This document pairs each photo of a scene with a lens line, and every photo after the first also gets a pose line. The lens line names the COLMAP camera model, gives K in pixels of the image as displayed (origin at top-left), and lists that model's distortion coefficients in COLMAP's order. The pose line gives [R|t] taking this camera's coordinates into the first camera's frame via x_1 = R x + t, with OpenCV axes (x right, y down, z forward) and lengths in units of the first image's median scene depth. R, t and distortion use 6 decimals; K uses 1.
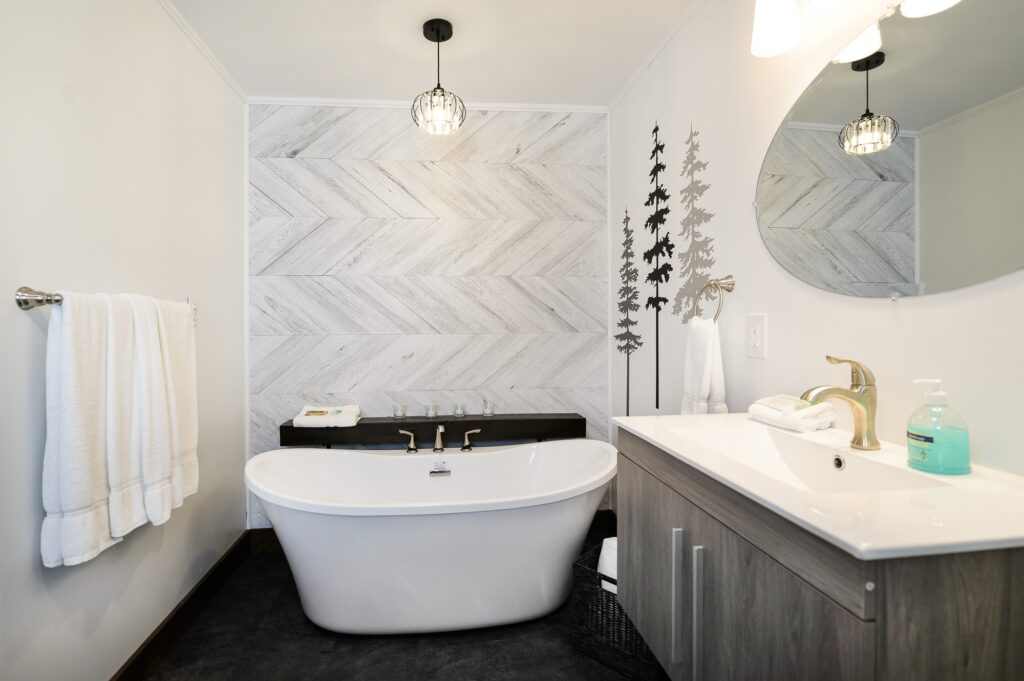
lens RADIAL K [[497.4, 0, 505.8], [0, 497.4, 335.9], [0, 0, 1]] dist [-0.010852, 0.000009]
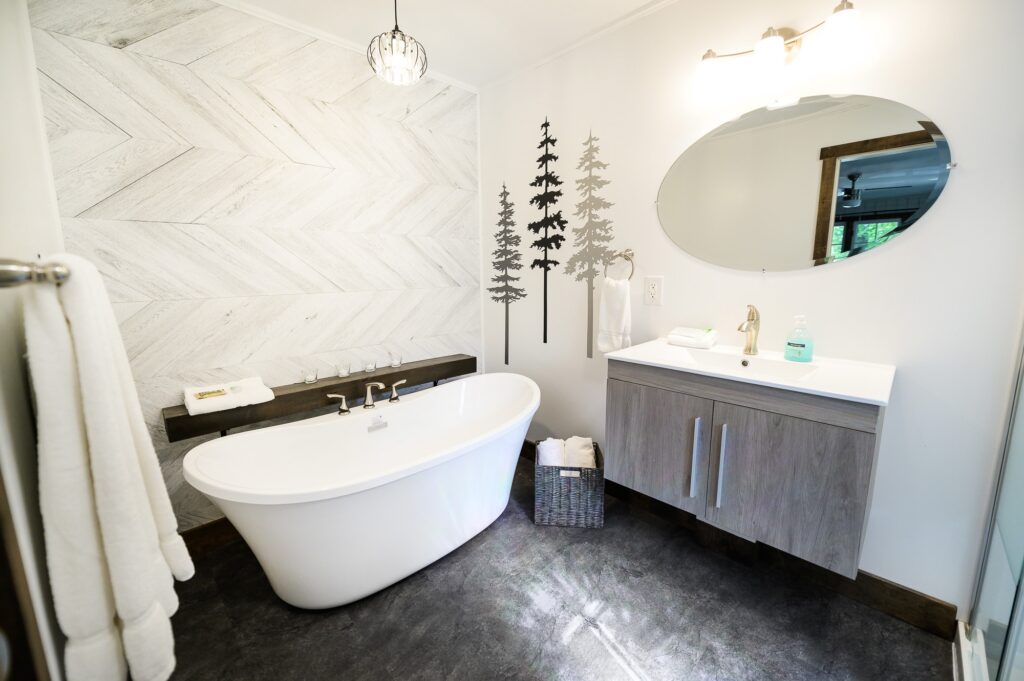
lens RADIAL K [[406.2, 0, 518.2], [0, 406.2, 337.9], [0, 0, 1]] dist [-0.004129, -0.001668]
pose [[0.782315, -0.104168, 0.614111, -0.379896], [0.014786, 0.988745, 0.148879, -0.030274], [-0.622707, -0.107390, 0.775050, 0.161509]]
